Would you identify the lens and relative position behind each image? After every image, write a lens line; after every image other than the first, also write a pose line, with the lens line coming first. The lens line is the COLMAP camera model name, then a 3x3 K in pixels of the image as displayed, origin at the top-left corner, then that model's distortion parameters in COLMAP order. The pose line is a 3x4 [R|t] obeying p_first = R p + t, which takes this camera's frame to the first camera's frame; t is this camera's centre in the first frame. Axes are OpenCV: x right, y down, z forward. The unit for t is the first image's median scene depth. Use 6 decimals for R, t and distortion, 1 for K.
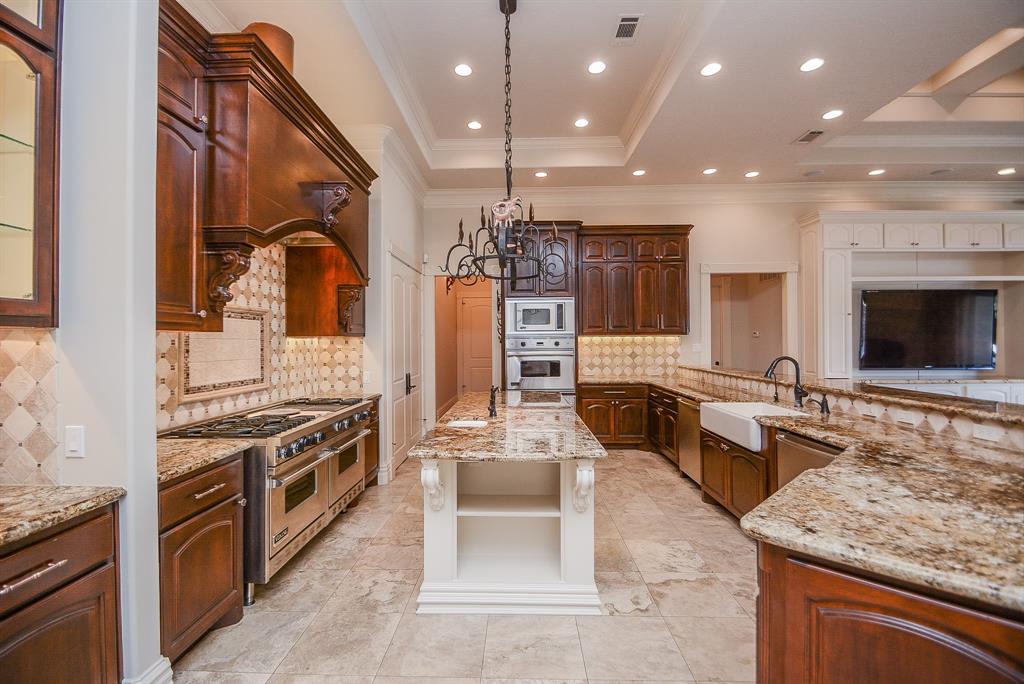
lens RADIAL K [[447.1, 0, 506.9], [0, 447.1, 336.6], [0, 0, 1]] dist [0.022136, -0.022088]
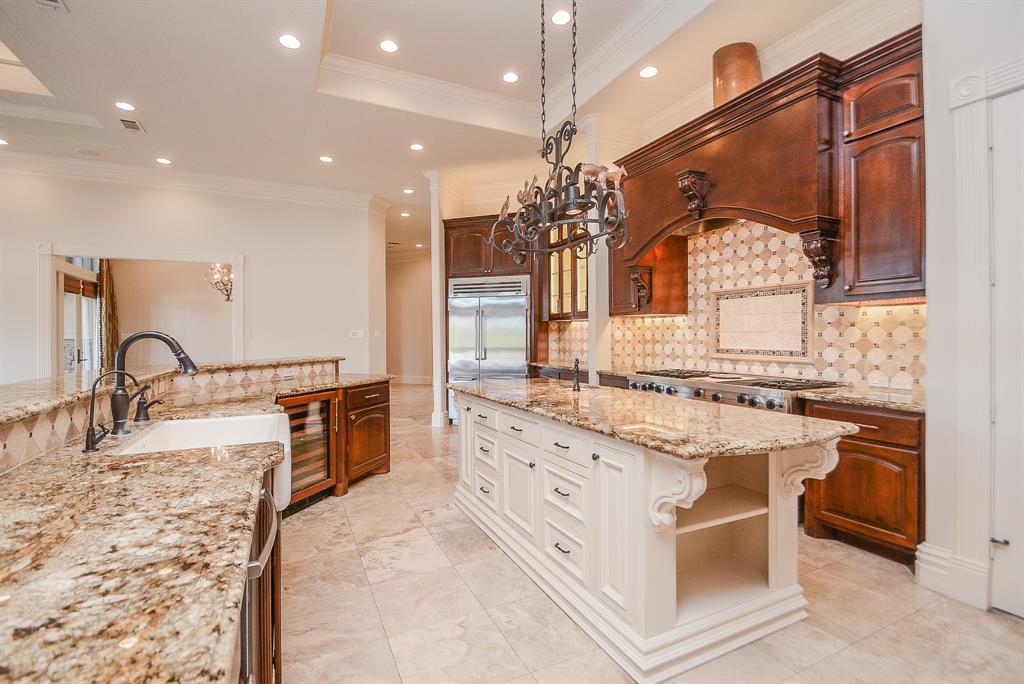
lens RADIAL K [[452.4, 0, 505.8], [0, 452.4, 337.9], [0, 0, 1]] dist [0.013337, -0.015850]
pose [[-0.888184, 0.010492, -0.459367, 0.459025], [0.013510, 0.999903, -0.003284, 0.054113], [0.459288, -0.009123, -0.888240, 1.499112]]
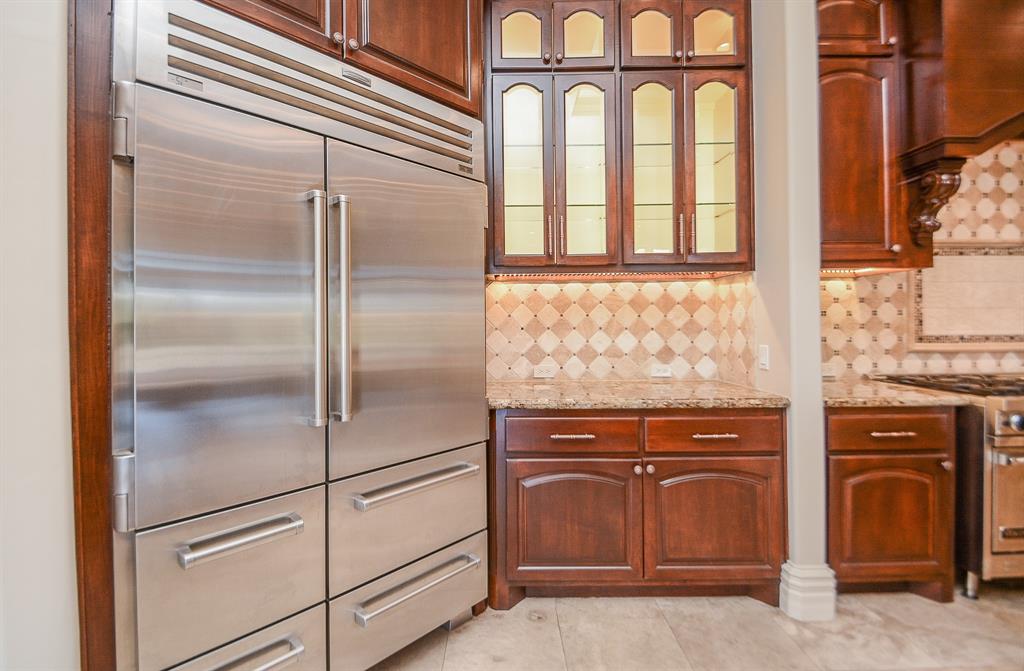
lens RADIAL K [[455.0, 0, 494.3], [0, 455.0, 319.9], [0, 0, 1]] dist [-0.022487, -0.000603]
pose [[0.006209, -0.000985, -0.999980, 0.144489], [0.019176, 0.999816, -0.000866, 0.048990], [0.999797, -0.019170, 0.006227, 0.091603]]
